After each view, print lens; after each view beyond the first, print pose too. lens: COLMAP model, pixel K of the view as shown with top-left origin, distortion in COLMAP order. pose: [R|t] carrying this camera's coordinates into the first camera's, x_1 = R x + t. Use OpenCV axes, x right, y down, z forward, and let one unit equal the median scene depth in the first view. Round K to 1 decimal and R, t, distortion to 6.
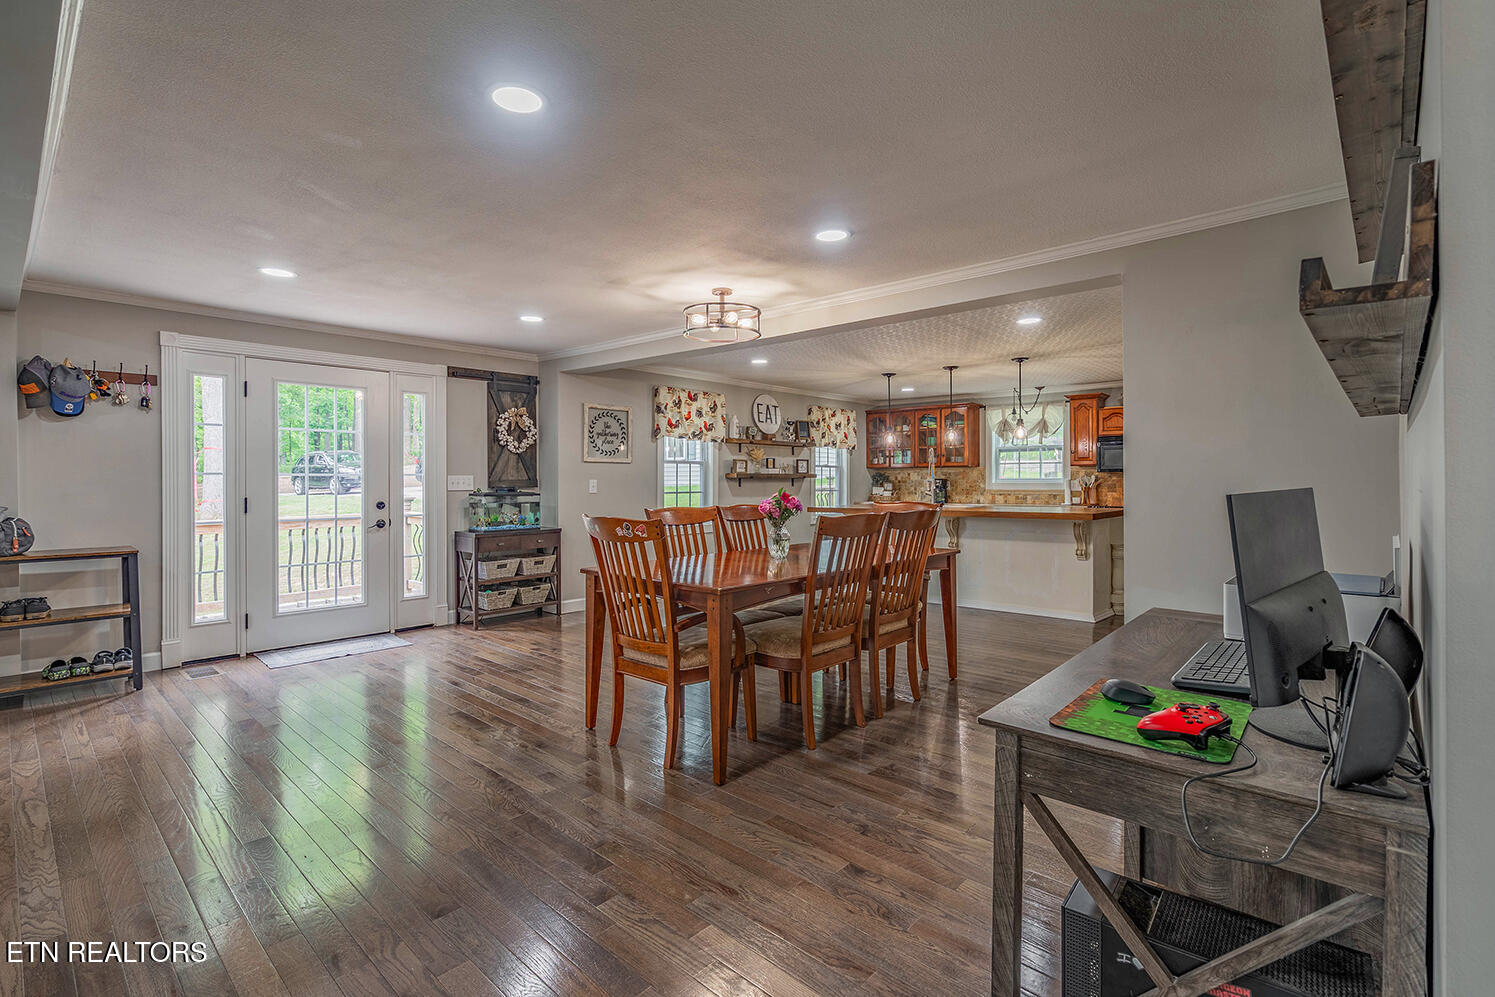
lens RADIAL K [[711.9, 0, 750.6], [0, 711.9, 479.7], [0, 0, 1]] dist [0.001091, 0.000703]
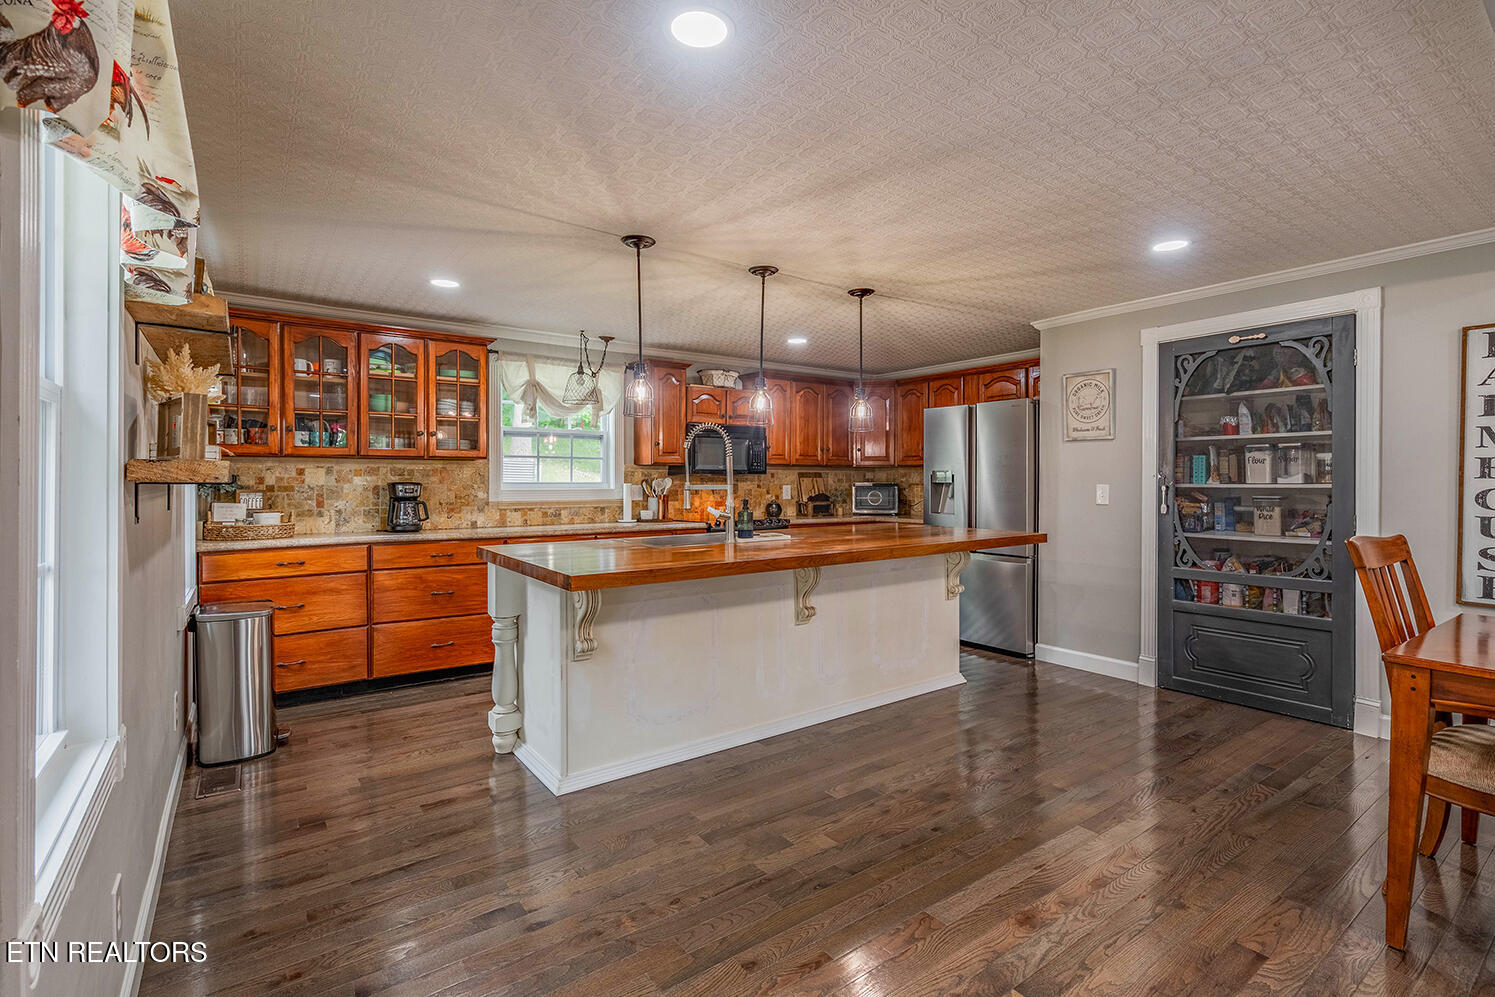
lens RADIAL K [[704.7, 0, 756.8], [0, 704.7, 480.2], [0, 0, 1]] dist [-0.003103, -0.000519]
pose [[0.175725, 0.001116, 0.984439, -0.177947], [-0.004141, 0.999991, -0.000395, -0.003837], [-0.984431, -0.004007, 0.175728, 0.728448]]
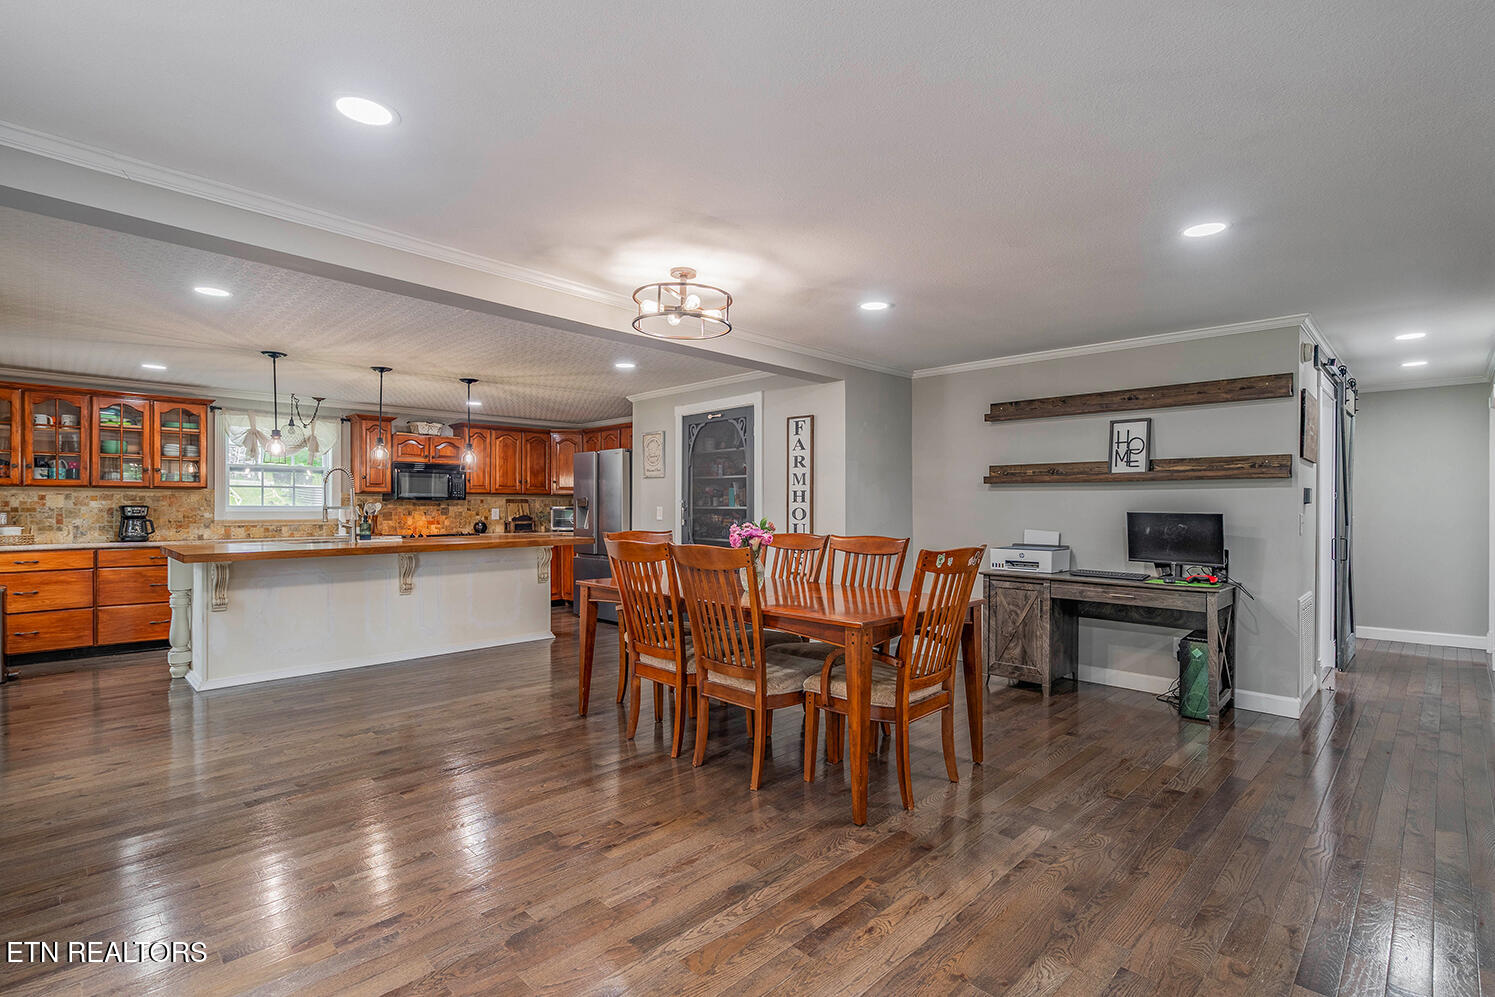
lens RADIAL K [[699.9, 0, 766.8], [0, 699.9, 504.3], [0, 0, 1]] dist [0.003237, -0.000249]
pose [[0.005429, 0.006406, 0.999965, -0.405613], [-0.003418, 0.999974, -0.006388, -0.000205], [-0.999979, -0.003384, 0.005451, 0.444126]]
